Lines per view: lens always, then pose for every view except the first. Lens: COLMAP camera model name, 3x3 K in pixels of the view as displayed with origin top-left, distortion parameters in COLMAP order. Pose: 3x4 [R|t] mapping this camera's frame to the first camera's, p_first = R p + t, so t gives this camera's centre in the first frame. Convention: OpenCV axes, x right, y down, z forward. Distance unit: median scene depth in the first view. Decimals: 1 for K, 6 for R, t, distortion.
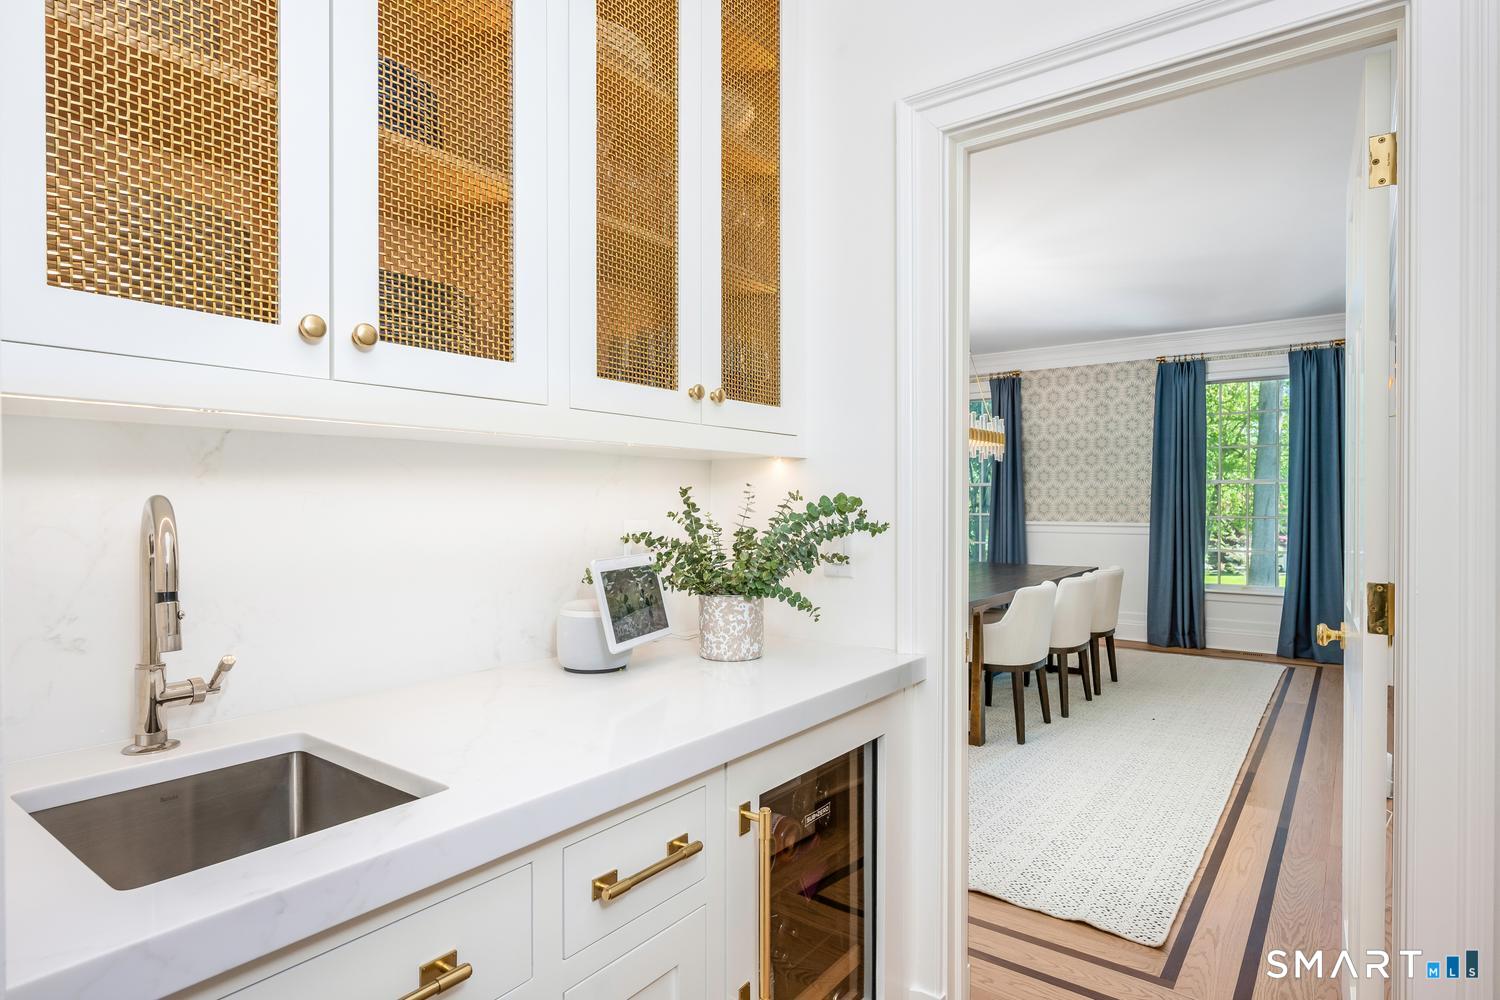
lens RADIAL K [[811.0, 0, 750.0], [0, 811.0, 504.7], [0, 0, 1]] dist [0.005919, 0.000362]
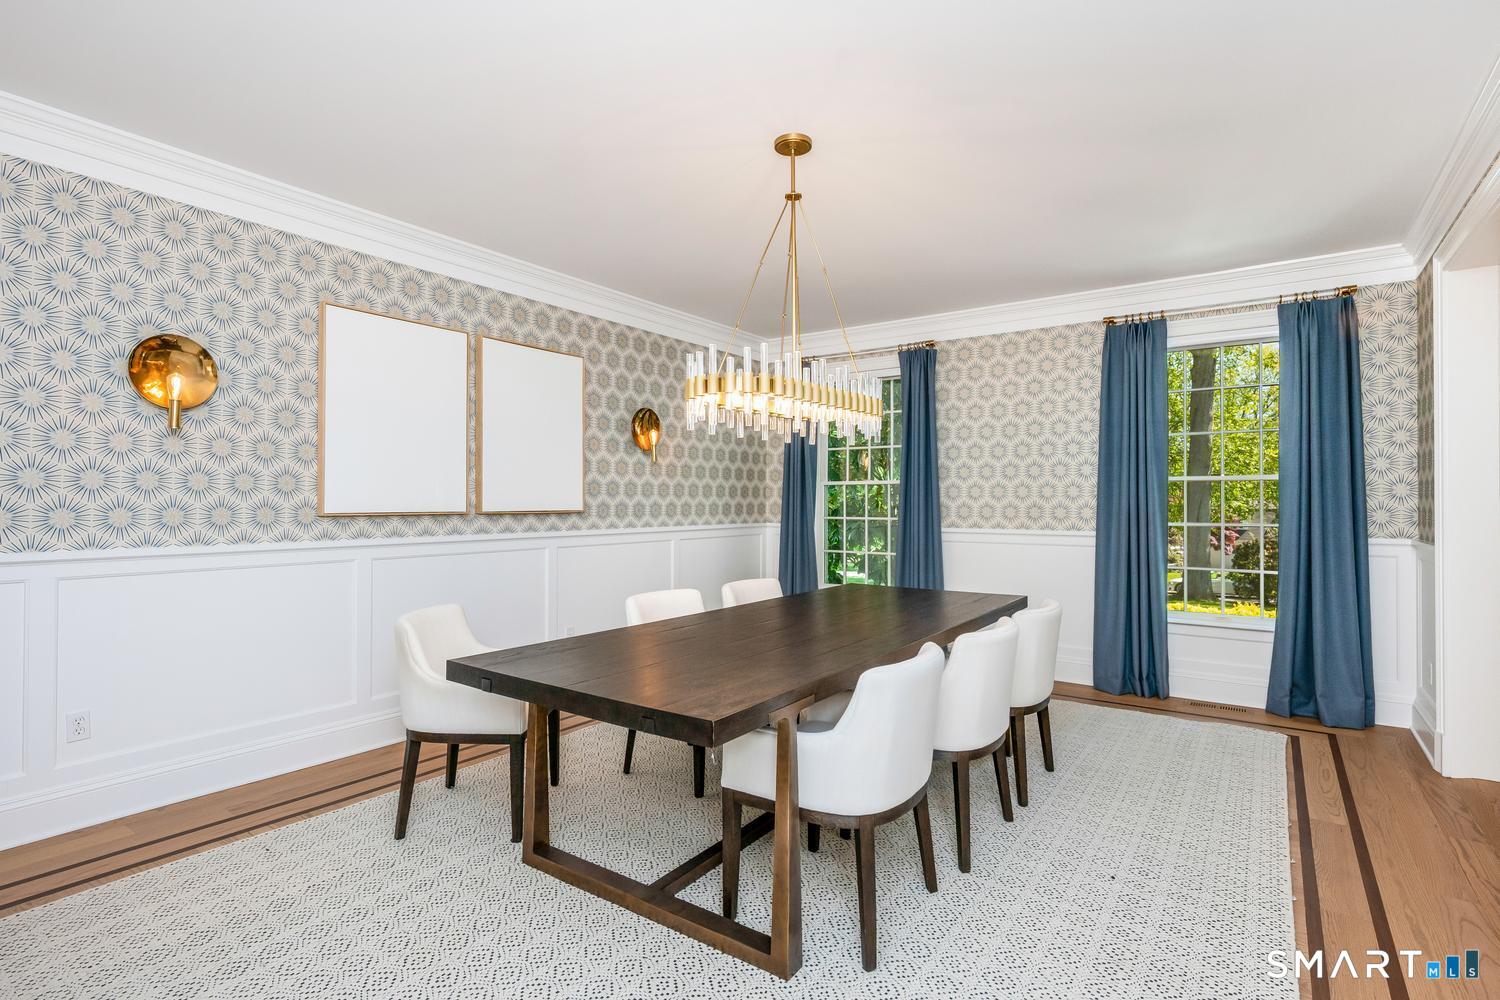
lens RADIAL K [[730.4, 0, 749.4], [0, 730.4, 495.4], [0, 0, 1]] dist [-0.003212, -0.000071]
pose [[0.999638, 0.004794, 0.026472, 0.146397], [-0.004352, 0.999851, -0.016734, 0.001275], [-0.026548, 0.016613, 0.999509, 0.318842]]
